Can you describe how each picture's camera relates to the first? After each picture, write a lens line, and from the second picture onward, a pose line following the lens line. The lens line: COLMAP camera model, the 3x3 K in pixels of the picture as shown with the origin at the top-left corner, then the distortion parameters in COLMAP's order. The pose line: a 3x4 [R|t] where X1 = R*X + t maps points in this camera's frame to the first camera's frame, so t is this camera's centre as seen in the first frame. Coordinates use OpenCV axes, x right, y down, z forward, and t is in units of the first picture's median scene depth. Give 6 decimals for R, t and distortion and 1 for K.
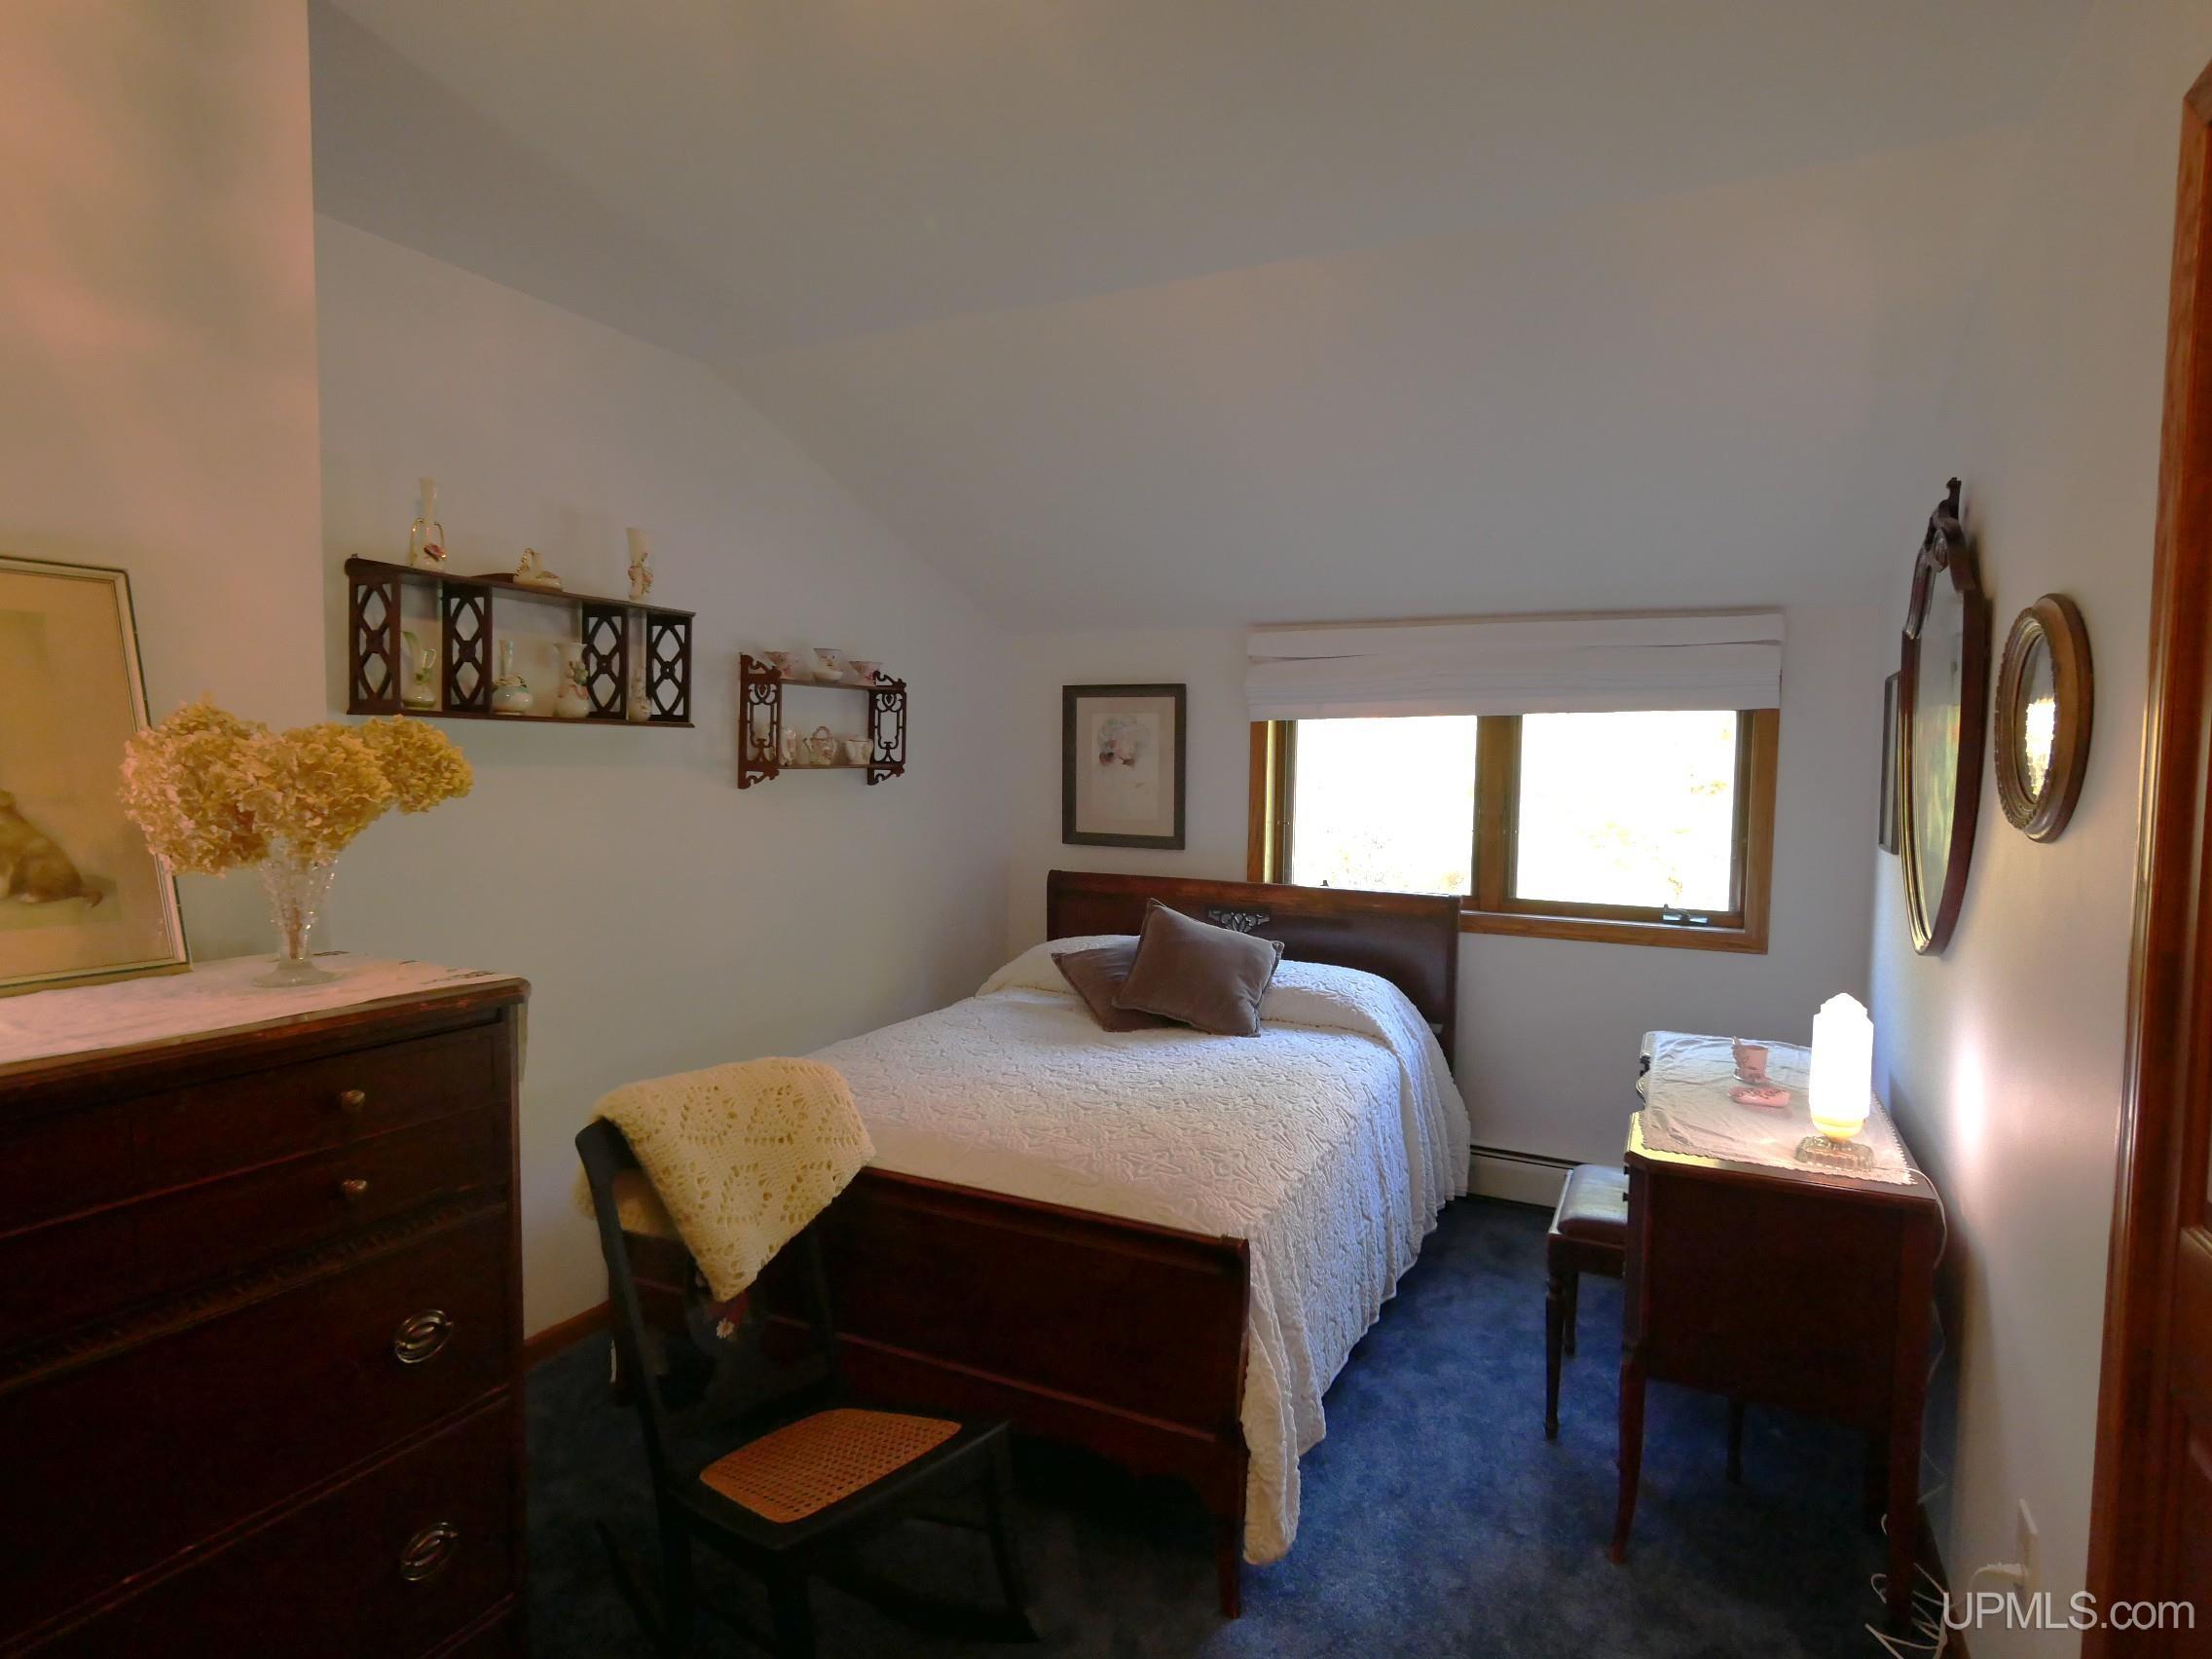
lens RADIAL K [[1211.3, 0, 1106.0], [0, 1211.3, 829.5], [0, 0, 1]] dist [0.002025, -0.001881]
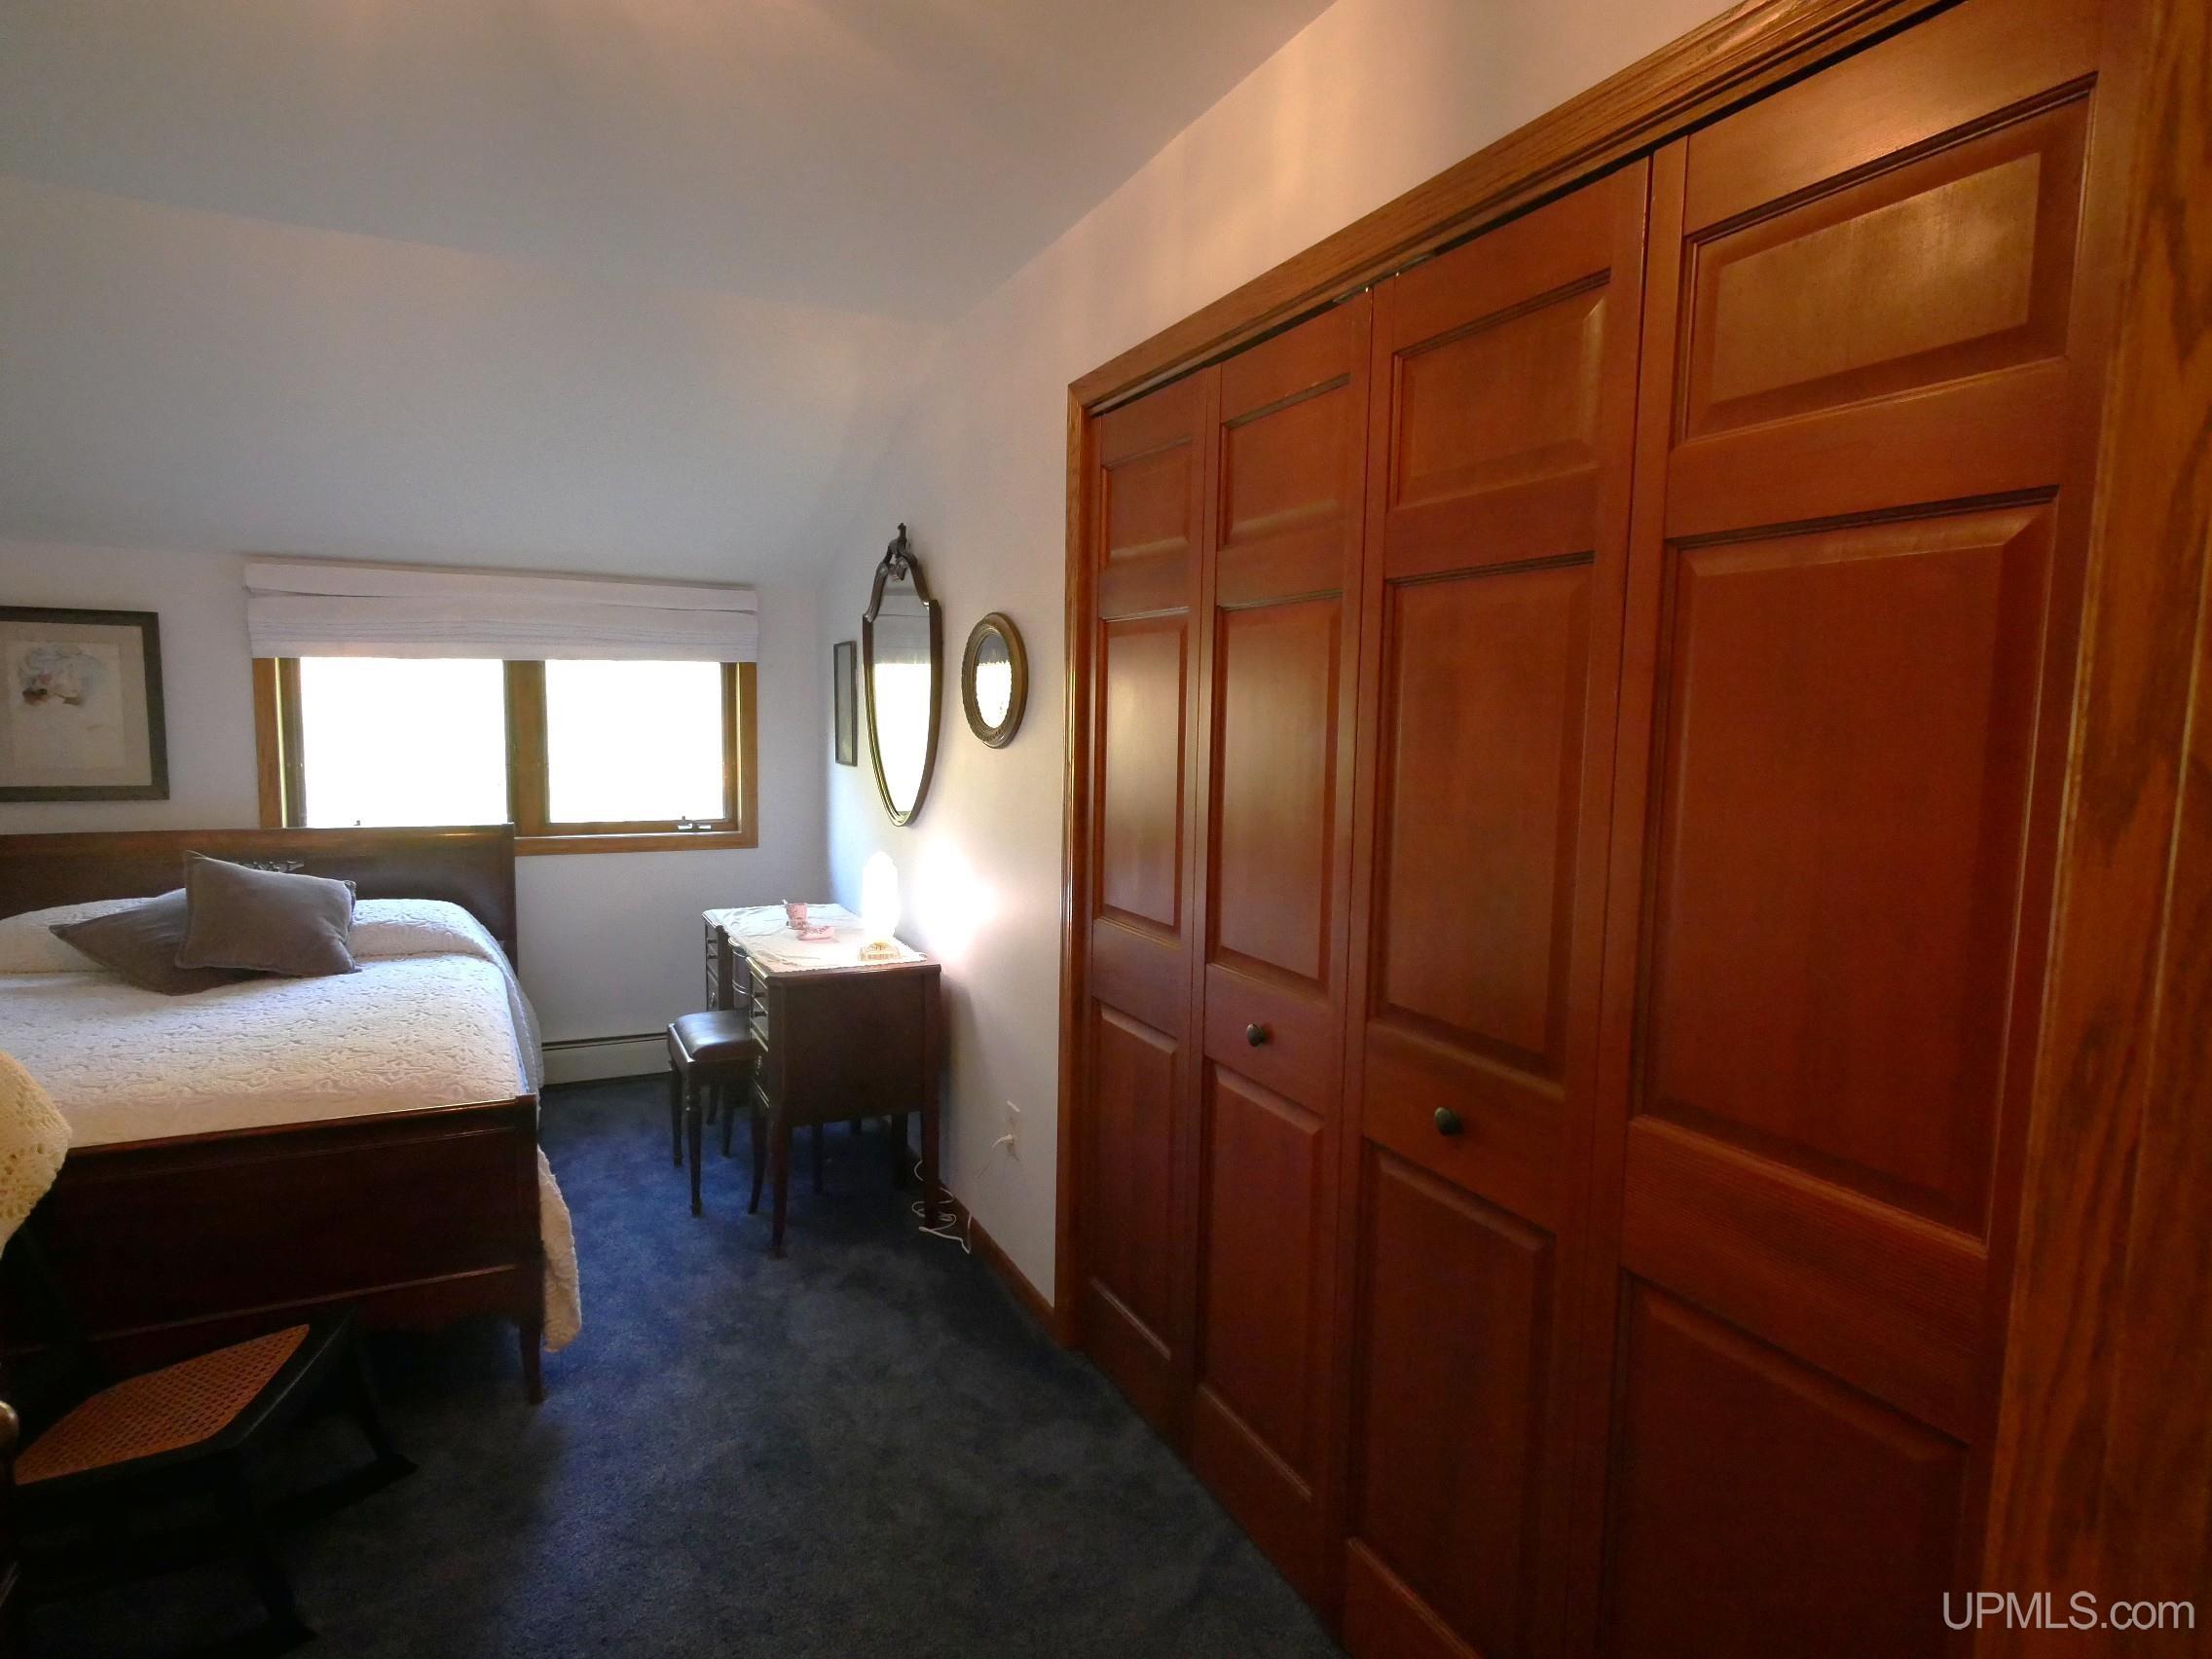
lens RADIAL K [[1211.3, 0, 1106.0], [0, 1211.3, 829.5], [0, 0, 1]] dist [0.002025, -0.001881]
pose [[0.607000, -0.081097, 0.790553, -0.272719], [0.040478, 0.996643, 0.071158, 0.003869], [-0.793670, -0.011193, 0.608246, -0.113988]]
